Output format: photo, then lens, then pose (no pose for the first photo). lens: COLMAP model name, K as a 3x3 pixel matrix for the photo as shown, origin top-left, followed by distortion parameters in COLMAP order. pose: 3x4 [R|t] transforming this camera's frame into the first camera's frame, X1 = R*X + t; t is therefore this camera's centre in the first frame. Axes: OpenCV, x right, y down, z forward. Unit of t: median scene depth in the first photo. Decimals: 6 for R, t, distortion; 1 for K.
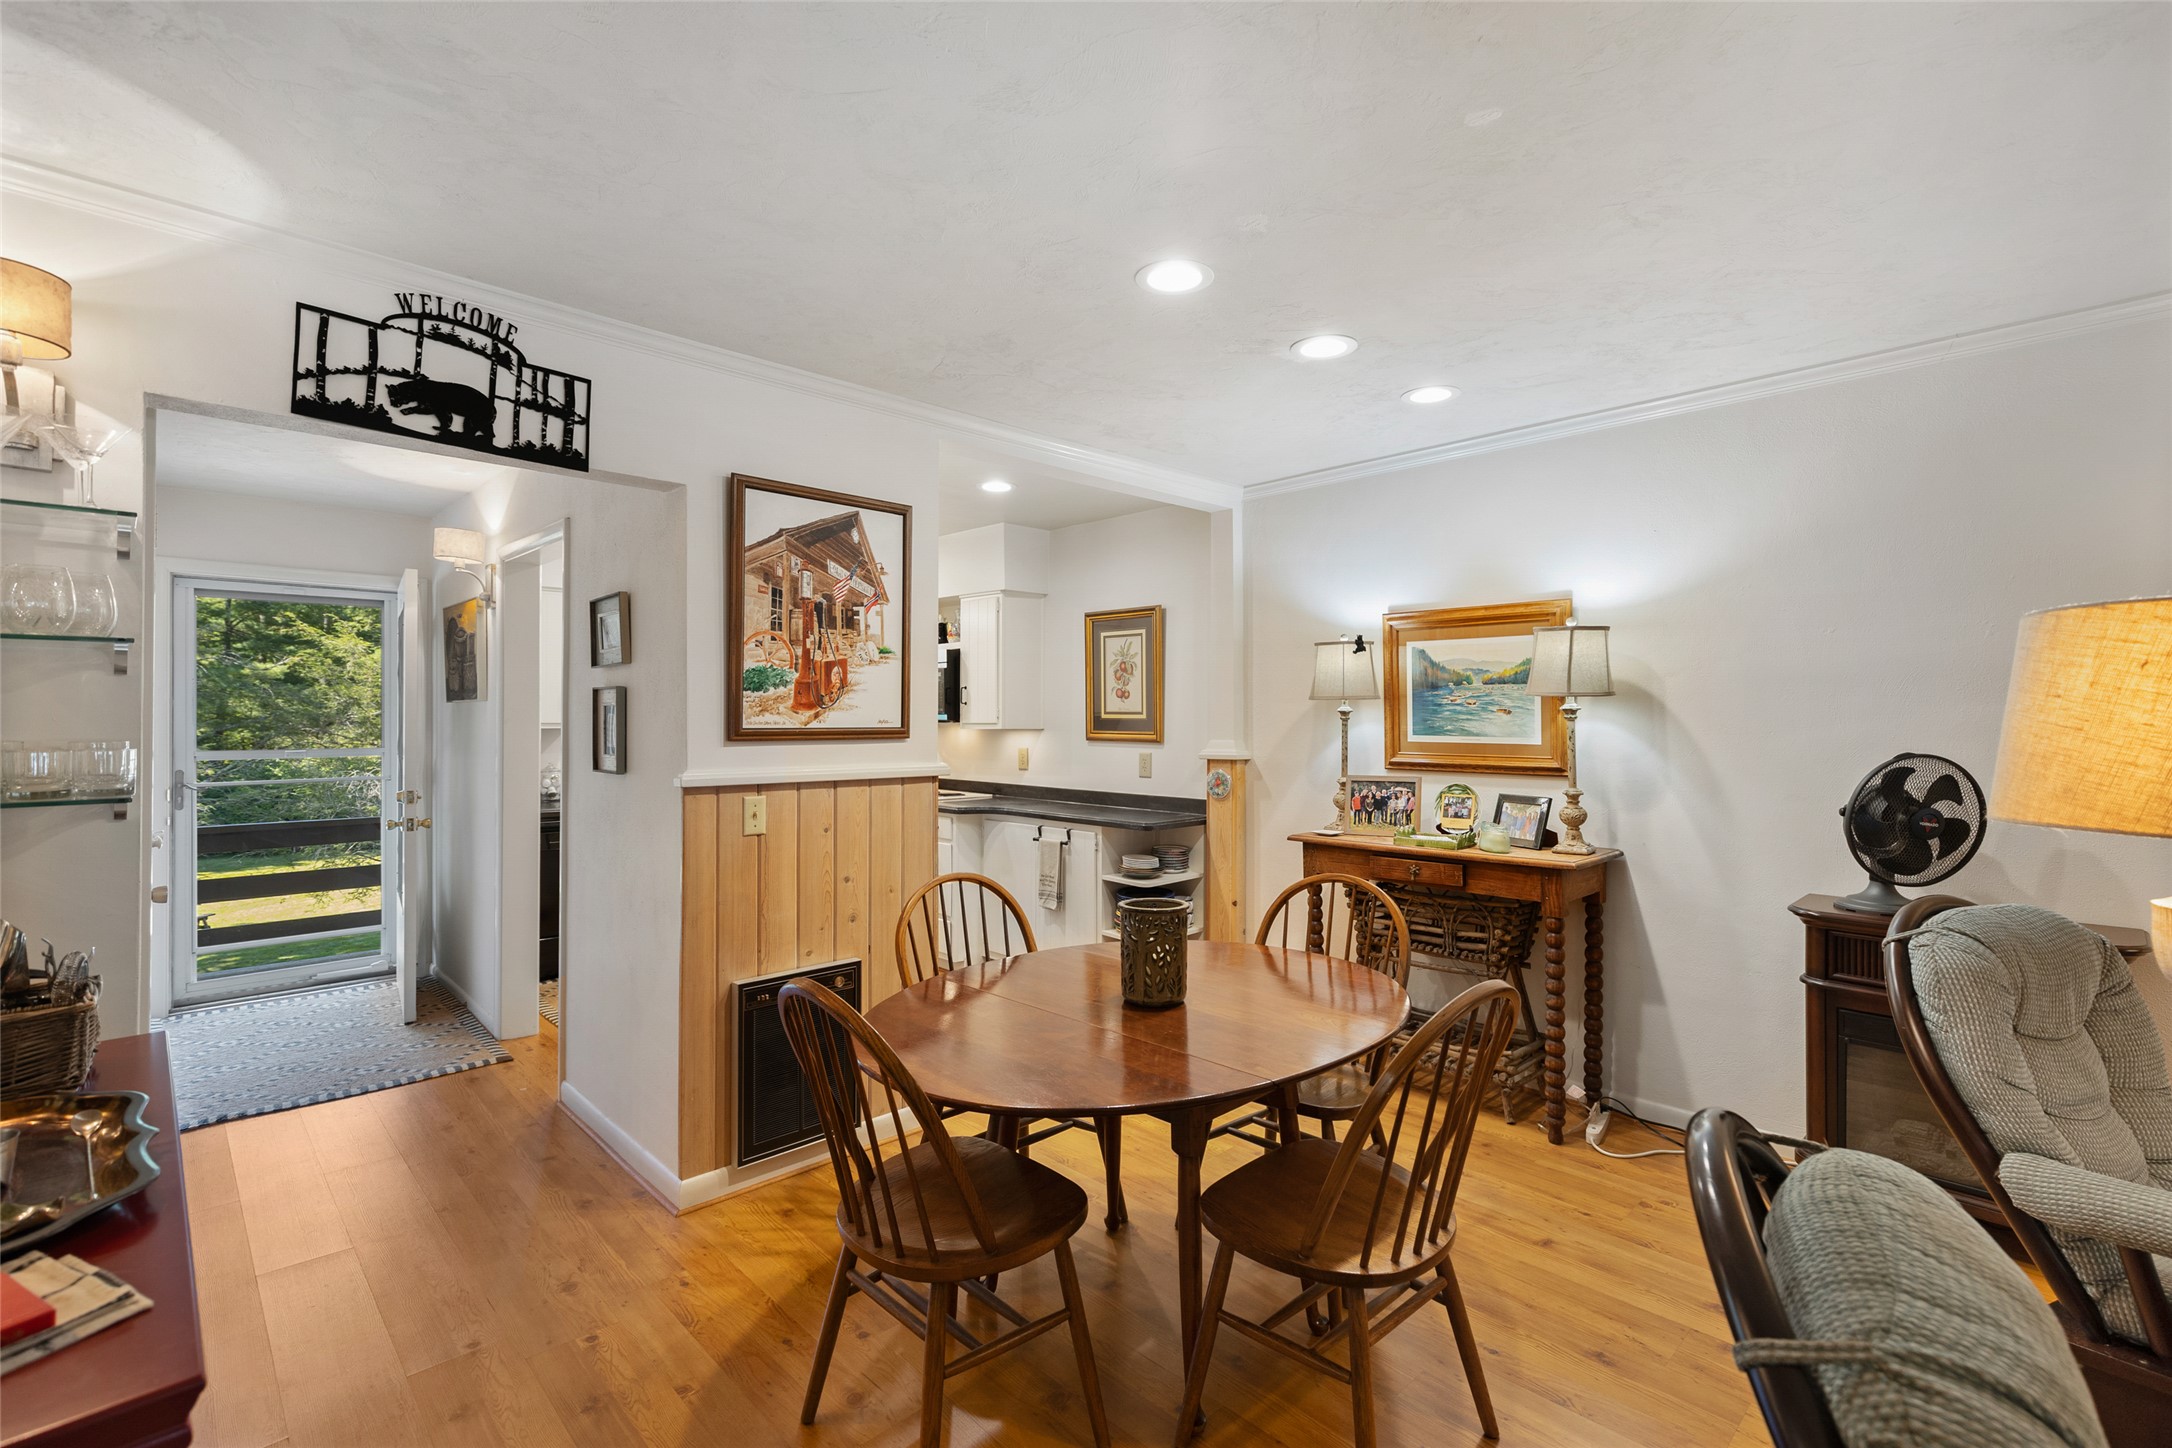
lens RADIAL K [[952.8, 0, 1086.7], [0, 952.8, 719.5], [0, 0, 1]] dist [0.000581, -0.000207]
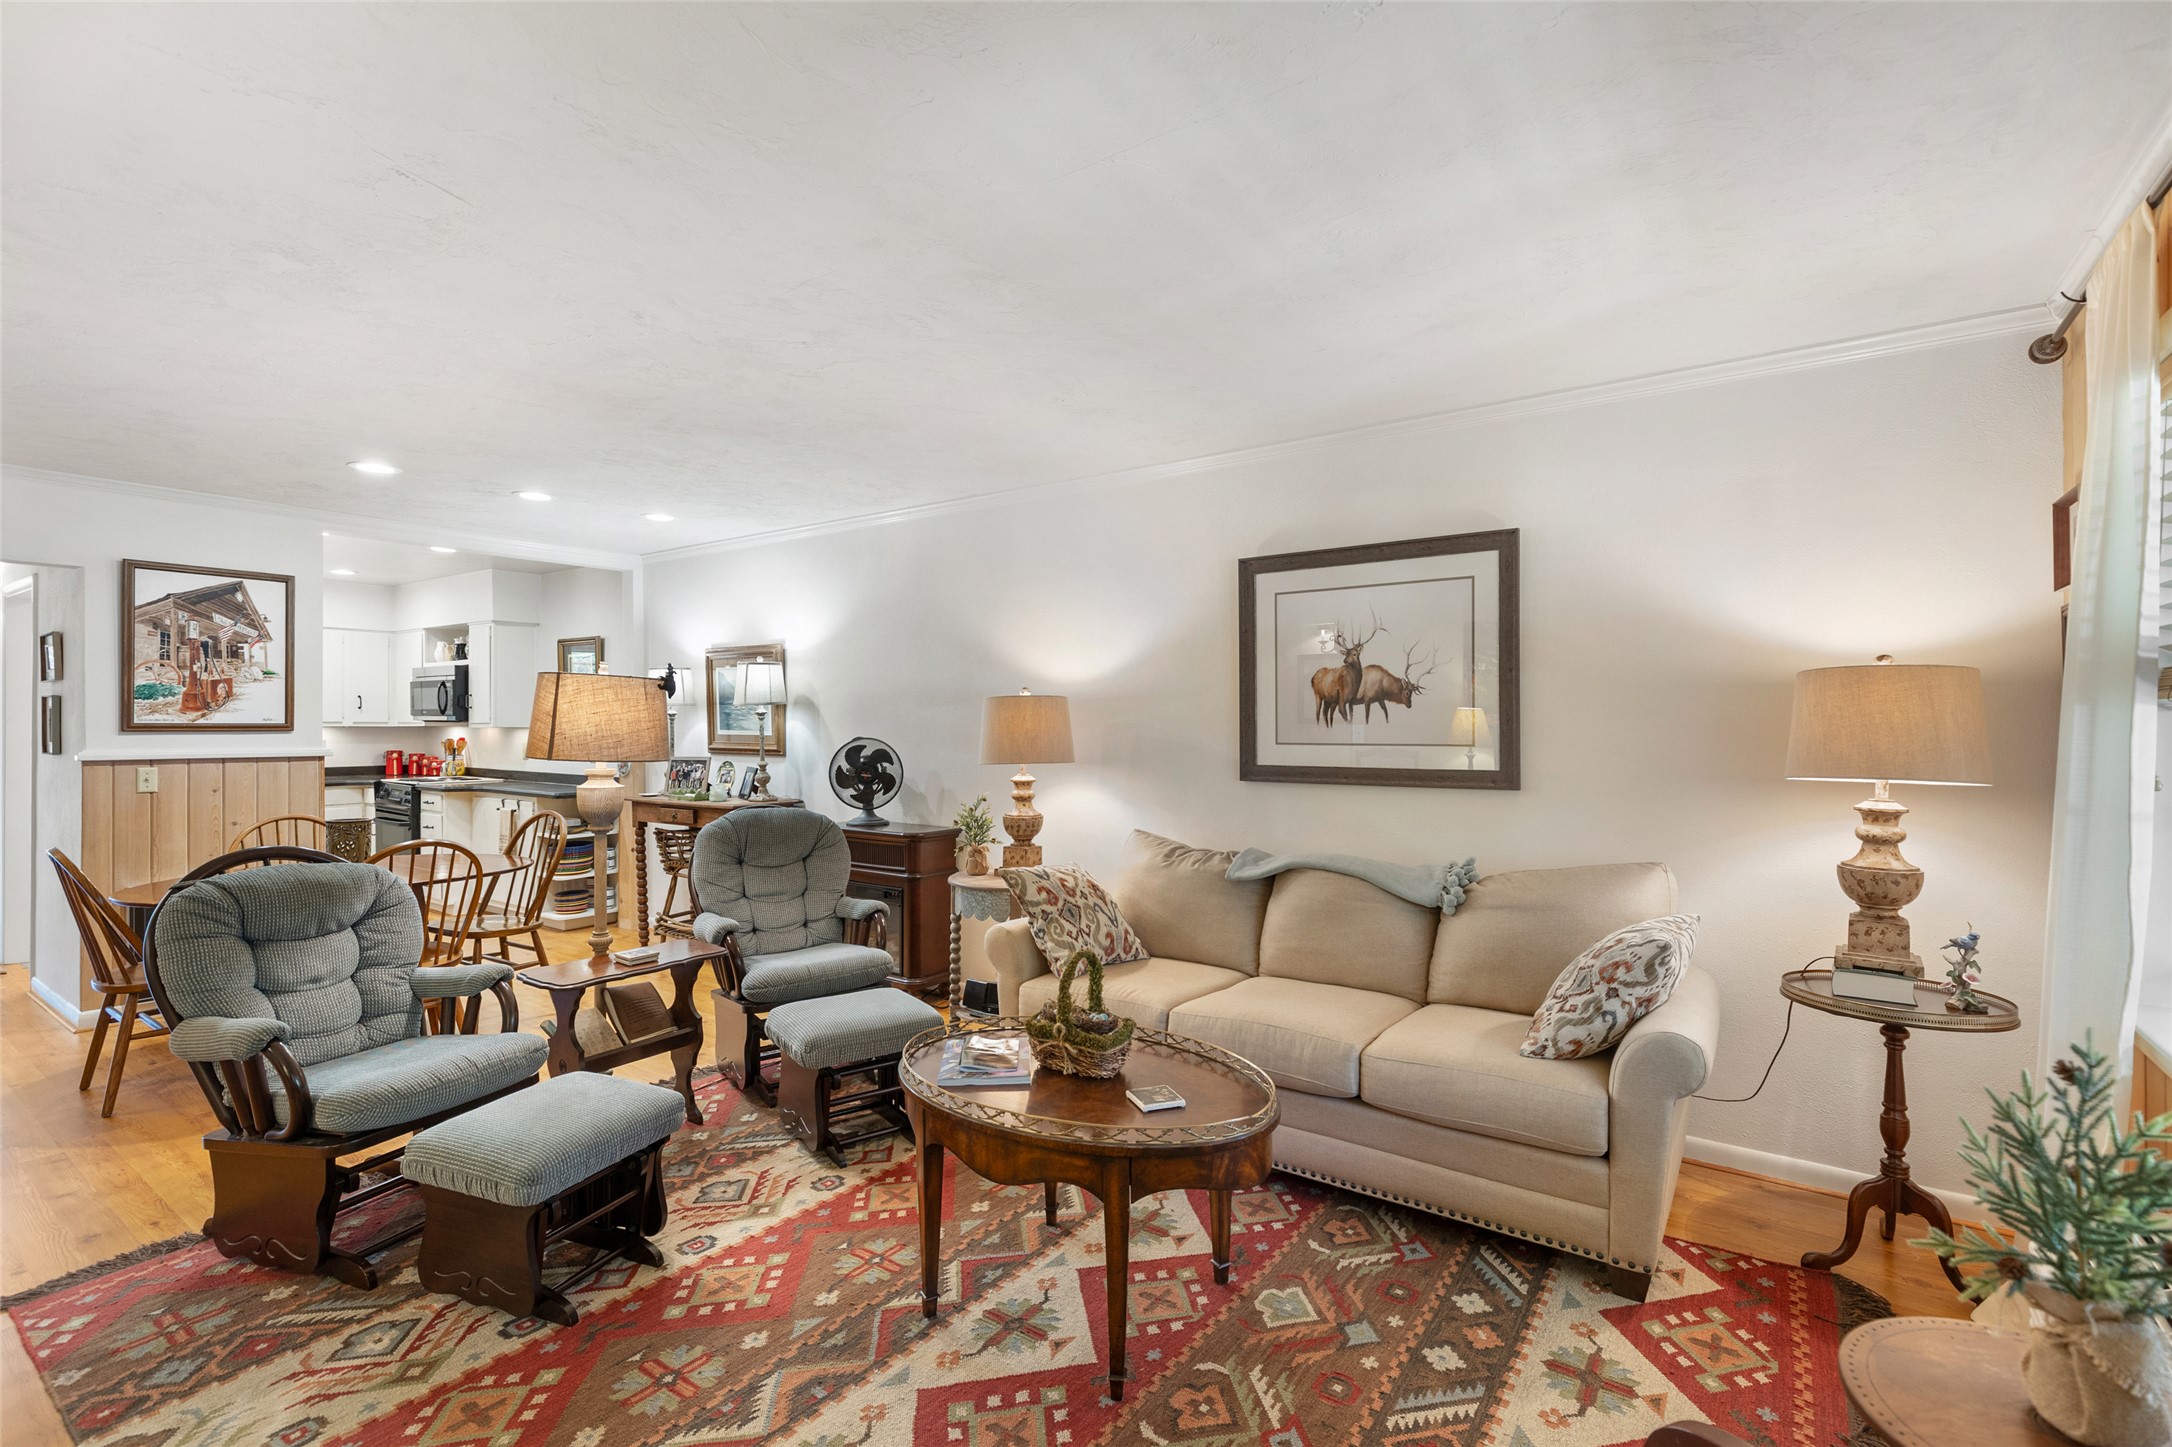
lens RADIAL K [[950.6, 0, 1077.7], [0, 950.6, 727.1], [0, 0, 1]] dist [0.001717, -0.000225]
pose [[0.981912, 0.000027, 0.189335, 0.816836], [-0.000834, 0.999991, 0.004184, 0.007228], [-0.189333, -0.004266, 0.981904, -0.776119]]
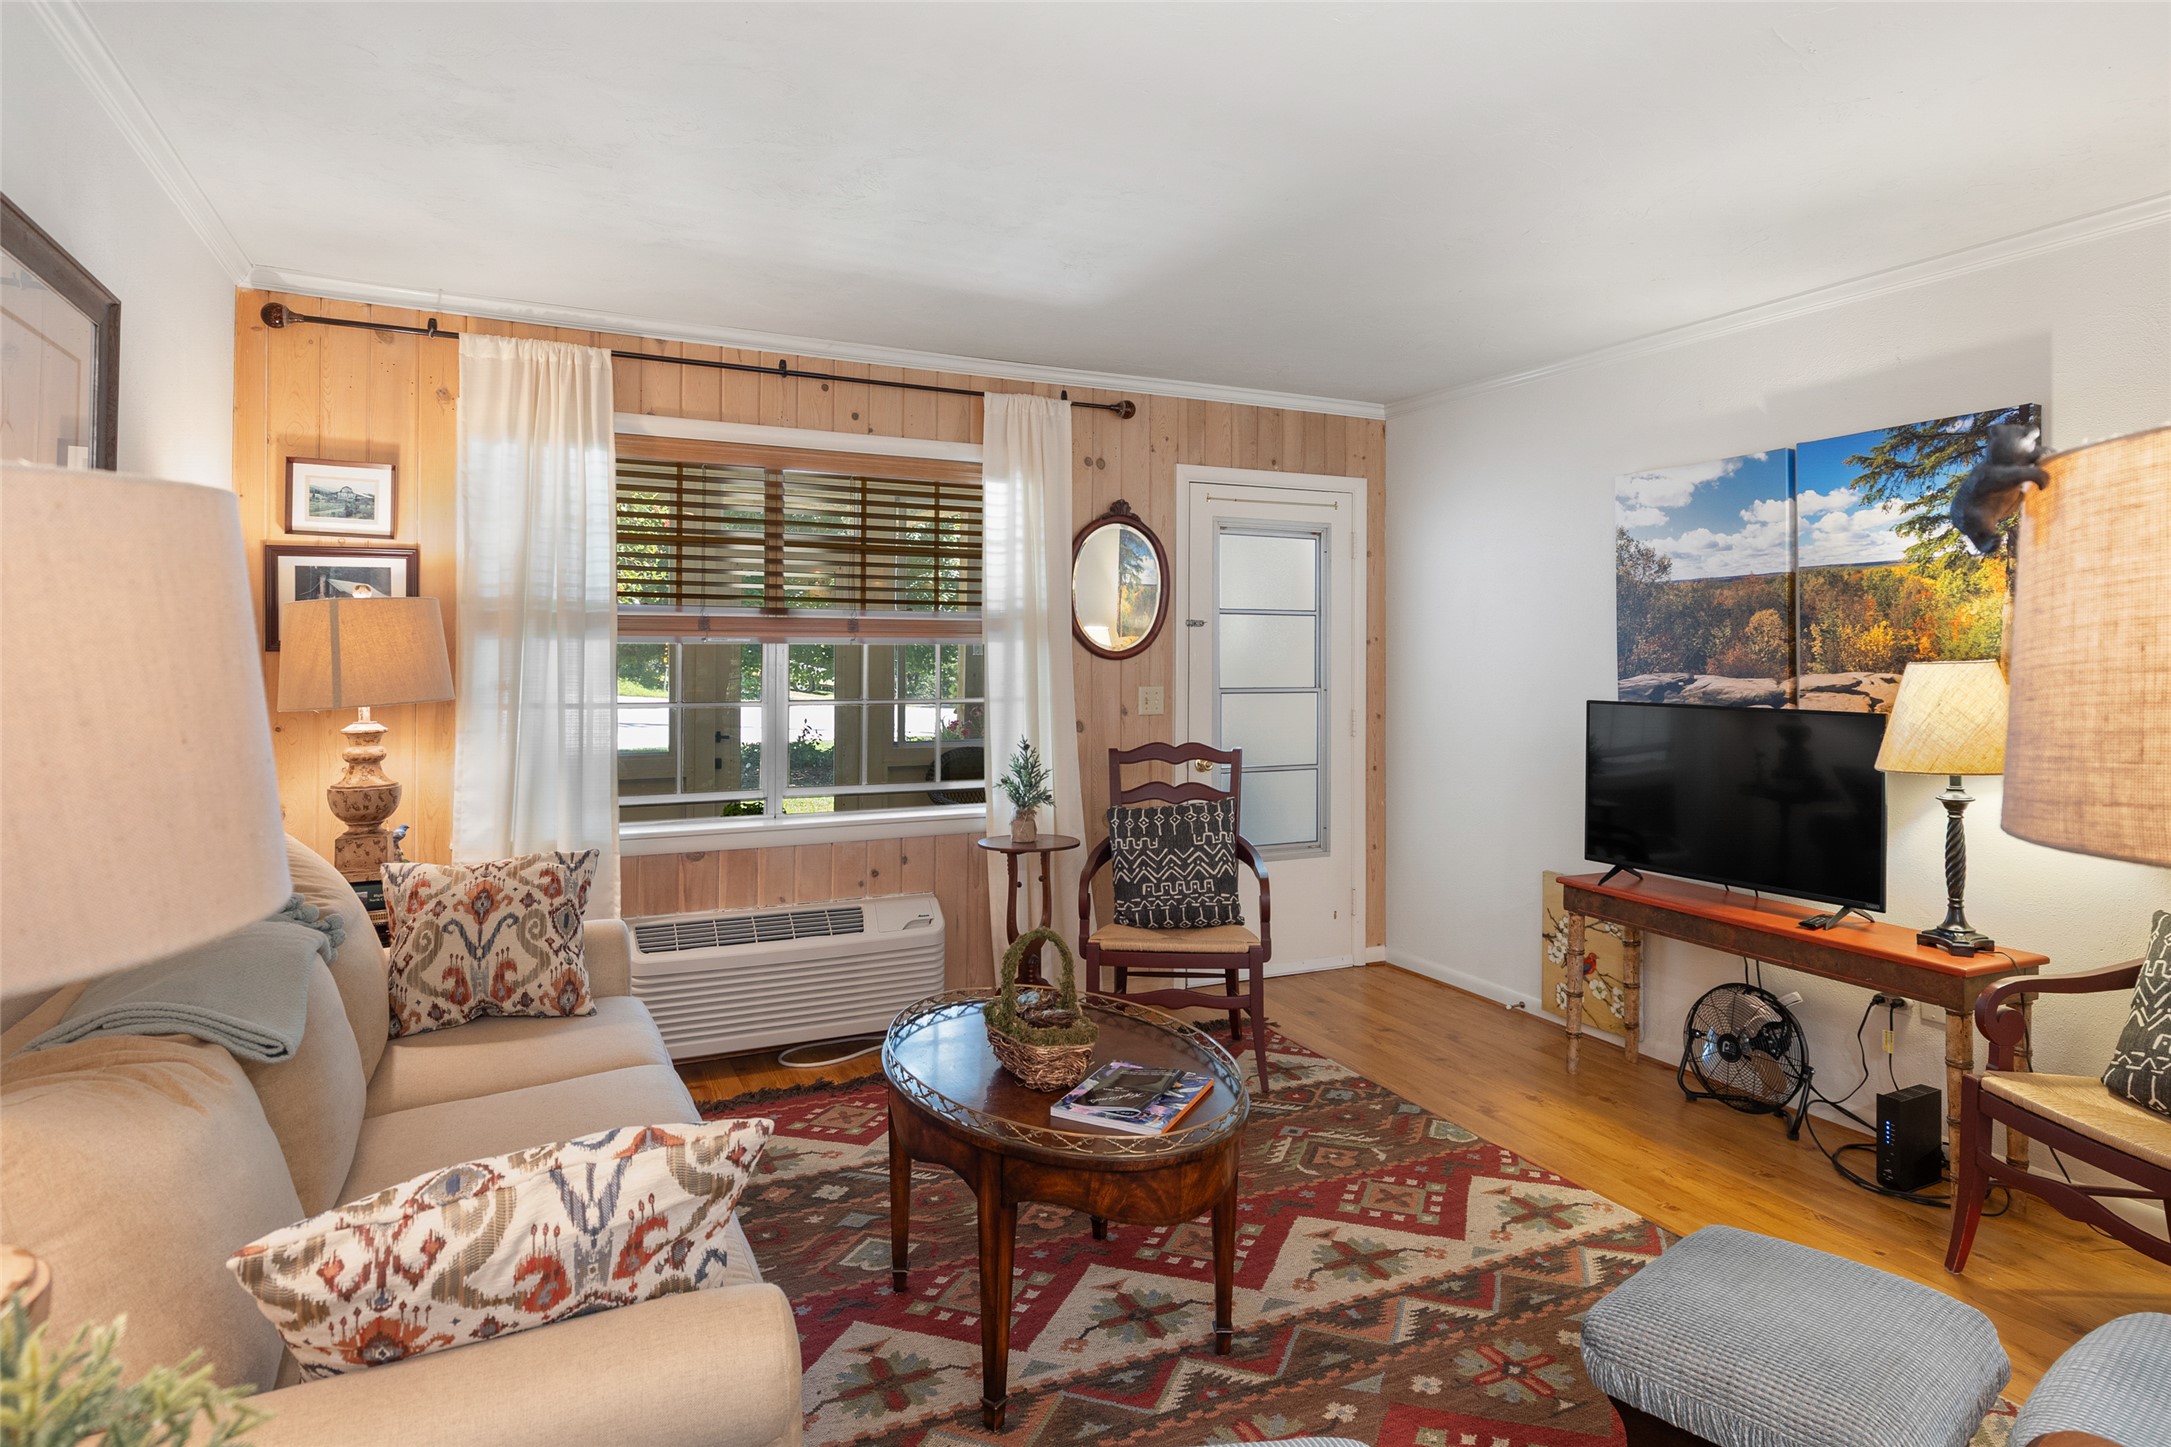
lens RADIAL K [[1191.3, 0, 1090.0], [0, 1191.3, 647.3], [0, 0, 1]] dist [0.002466, -0.000345]
pose [[-0.951984, -0.003083, 0.306131, 0.688758], [-0.004693, 0.999979, -0.004524, 0.006600], [-0.306110, -0.005743, -0.951979, 0.741733]]
